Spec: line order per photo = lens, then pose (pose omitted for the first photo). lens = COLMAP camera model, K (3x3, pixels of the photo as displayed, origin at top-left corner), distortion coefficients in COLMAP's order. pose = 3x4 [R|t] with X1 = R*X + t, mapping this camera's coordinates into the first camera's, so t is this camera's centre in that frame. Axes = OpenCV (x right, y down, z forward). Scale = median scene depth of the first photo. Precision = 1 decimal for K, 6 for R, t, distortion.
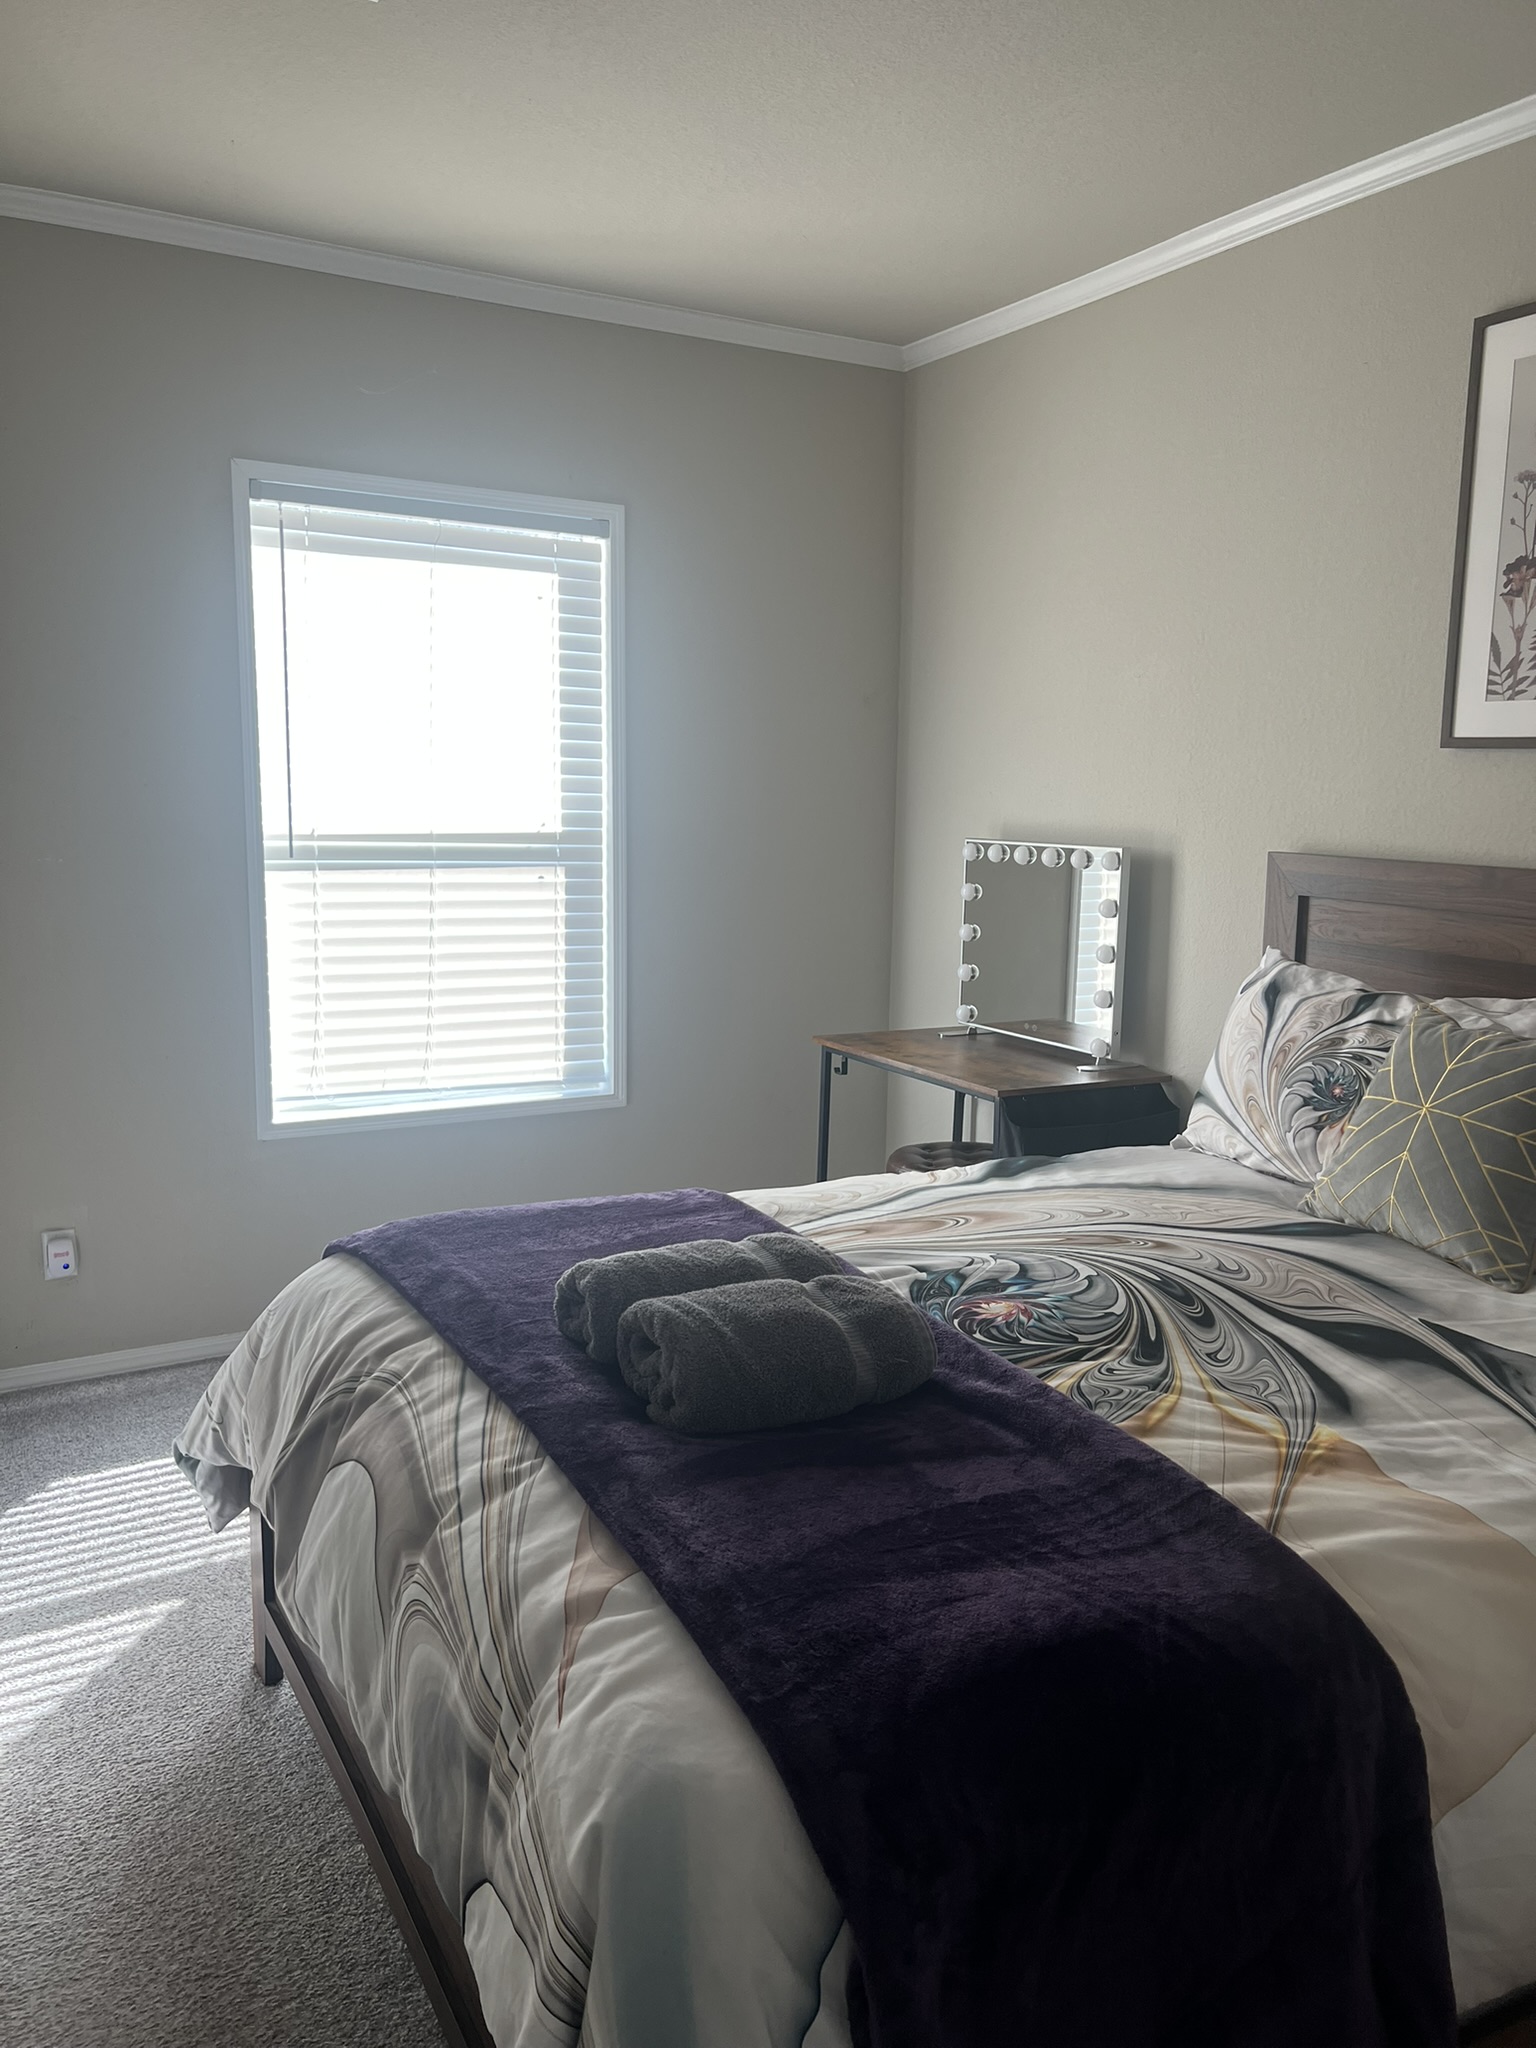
lens RADIAL K [[1552.0, 0, 766.6], [0, 1552.0, 1022.0], [0, 0, 1]] dist [0.020944, -0.030266]
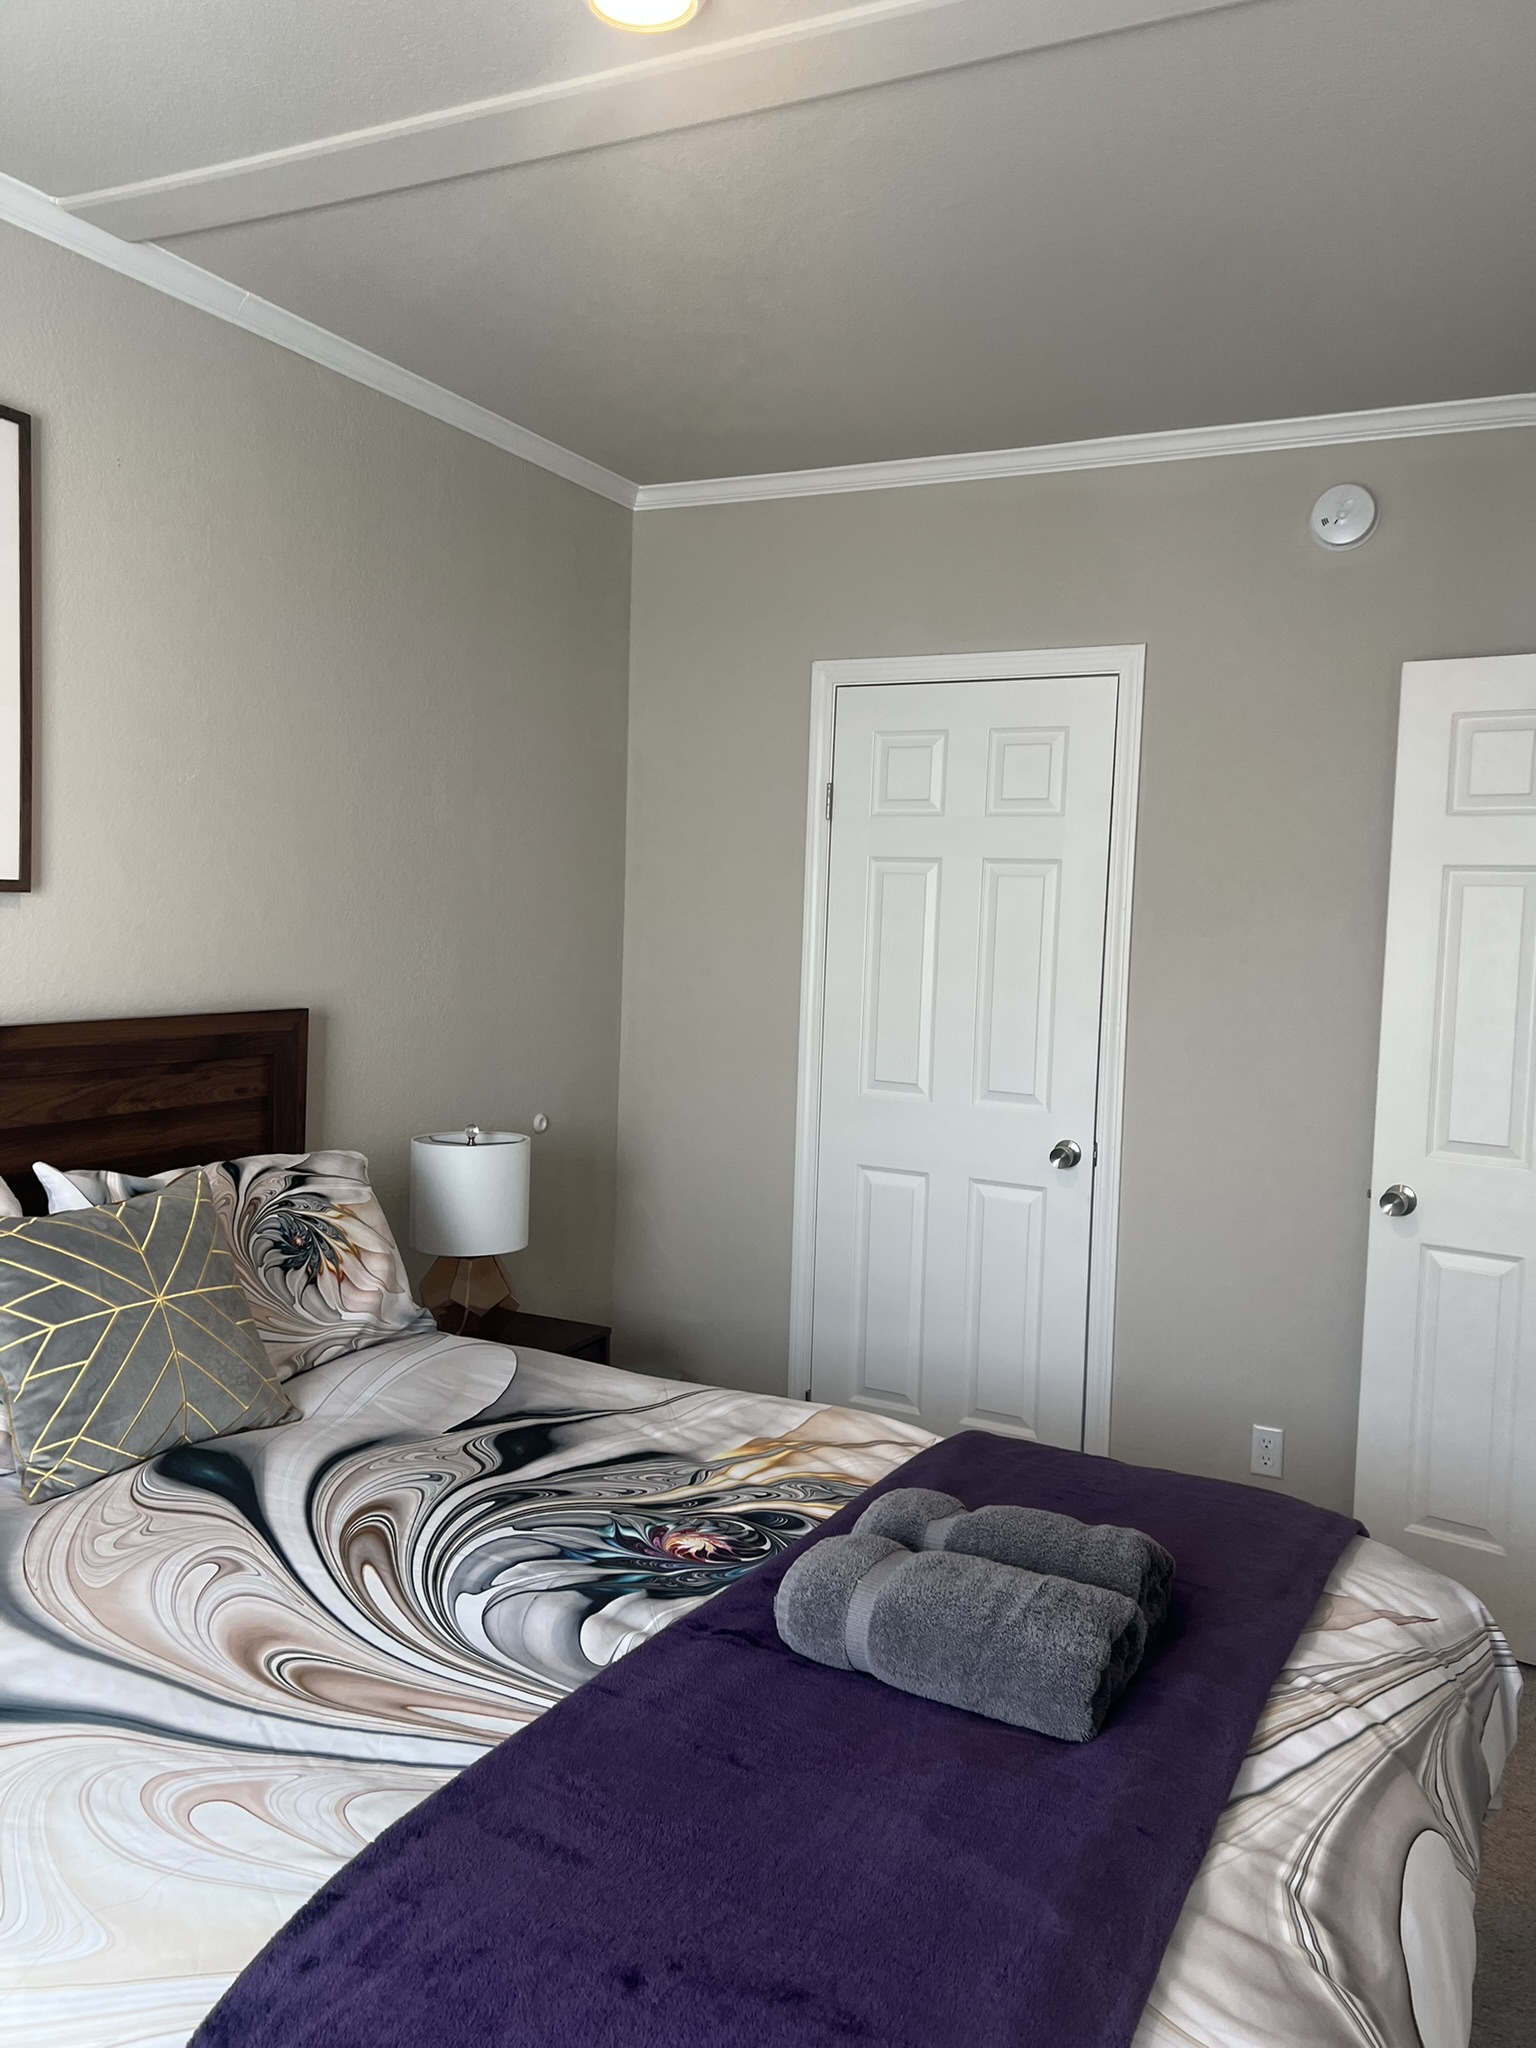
lens RADIAL K [[1552.0, 0, 761.9], [0, 1552.0, 1025.5], [0, 0, 1]] dist [0.020944, -0.030266]
pose [[-0.558865, -0.098273, 0.823415, -0.582526], [0.089408, 0.980024, 0.177646, -0.266684], [-0.824425, 0.172900, -0.538915, 1.371418]]
